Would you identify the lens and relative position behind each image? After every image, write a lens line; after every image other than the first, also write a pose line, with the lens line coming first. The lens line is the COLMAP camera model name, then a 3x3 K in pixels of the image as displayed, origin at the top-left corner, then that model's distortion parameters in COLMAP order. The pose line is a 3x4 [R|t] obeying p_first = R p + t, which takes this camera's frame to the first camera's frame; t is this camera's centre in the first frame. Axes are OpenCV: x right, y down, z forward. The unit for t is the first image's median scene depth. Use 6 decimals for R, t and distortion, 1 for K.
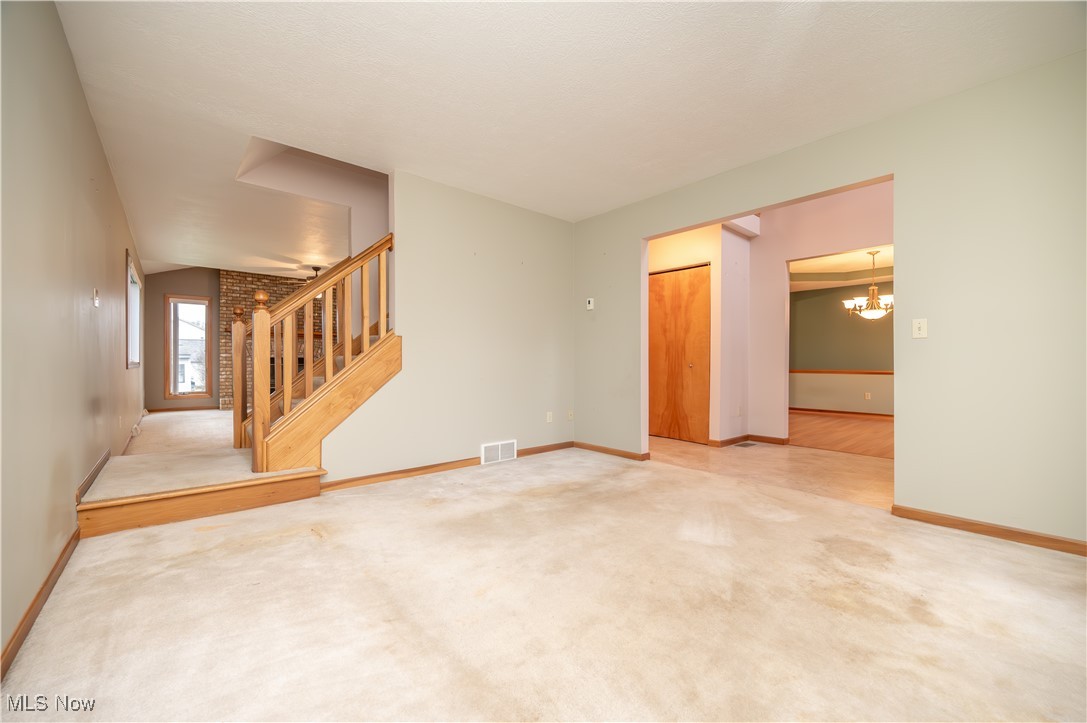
lens RADIAL K [[430.0, 0, 541.8], [0, 430.0, 362.2], [0, 0, 1]] dist [0.000170, 0.000174]
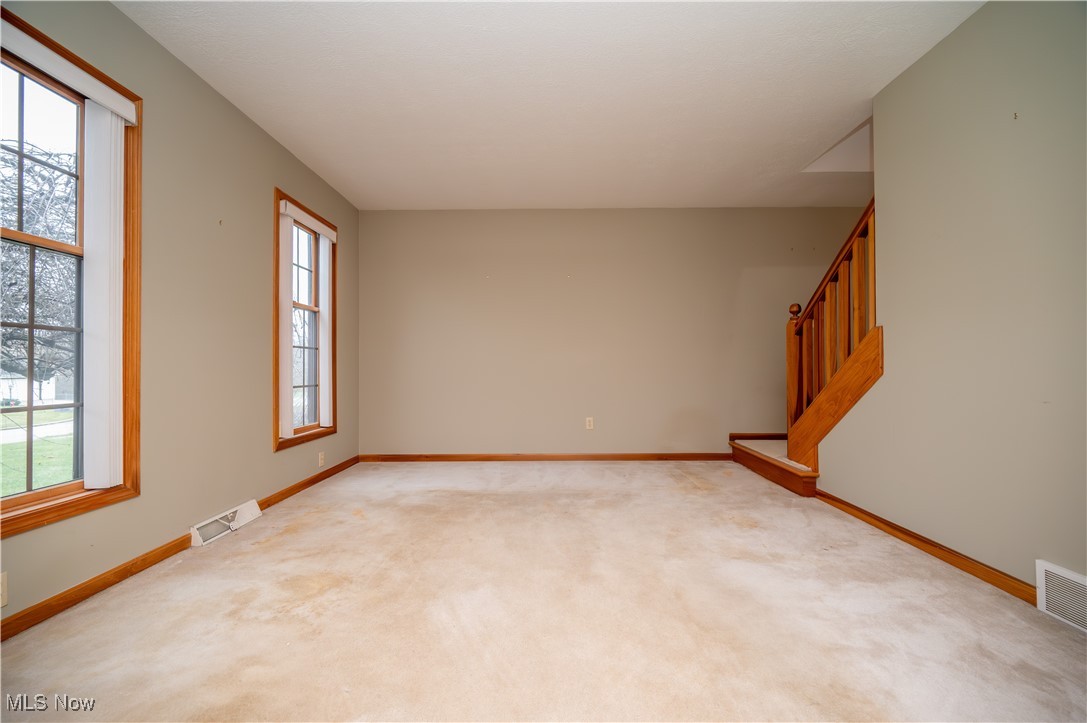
lens RADIAL K [[430.0, 0, 541.8], [0, 430.0, 362.2], [0, 0, 1]] dist [0.000170, 0.000174]
pose [[-0.653852, -0.001642, -0.756621, 0.584883], [0.009850, 0.999894, -0.010682, -0.000179], [0.756558, -0.014437, -0.653767, 1.089506]]
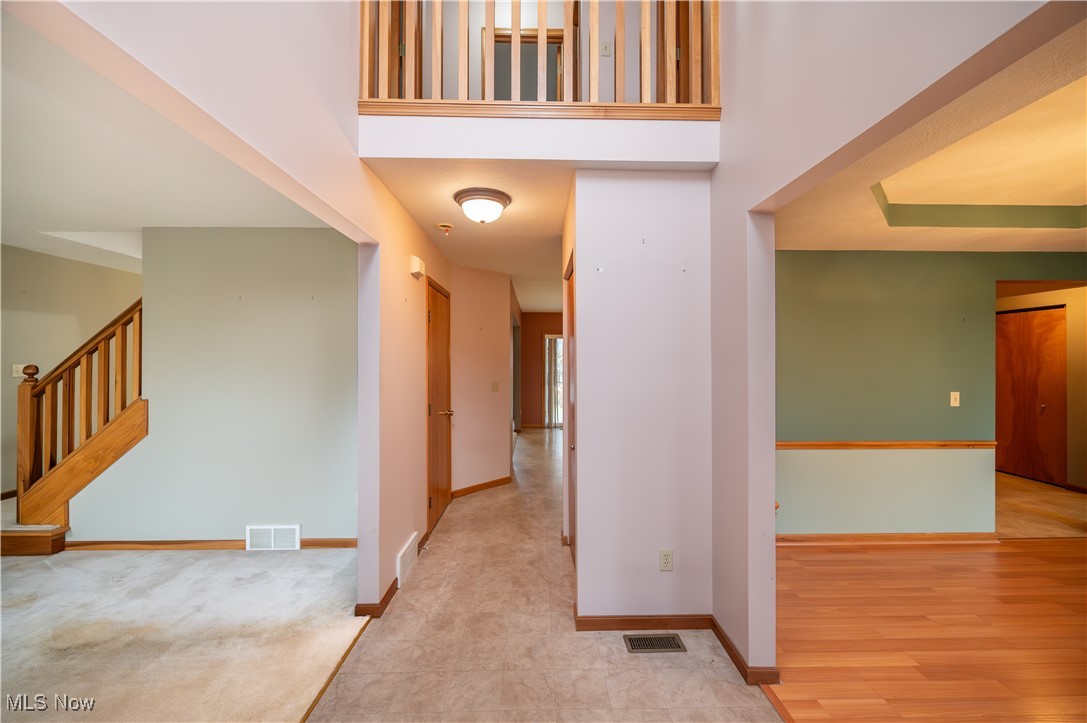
lens RADIAL K [[430.0, 0, 541.8], [0, 430.0, 362.2], [0, 0, 1]] dist [0.000170, 0.000174]
pose [[0.775752, -0.001969, -0.631035, 0.989664], [0.001806, 0.999998, -0.000900, -0.147080], [0.631036, -0.000441, 0.775754, 0.853956]]
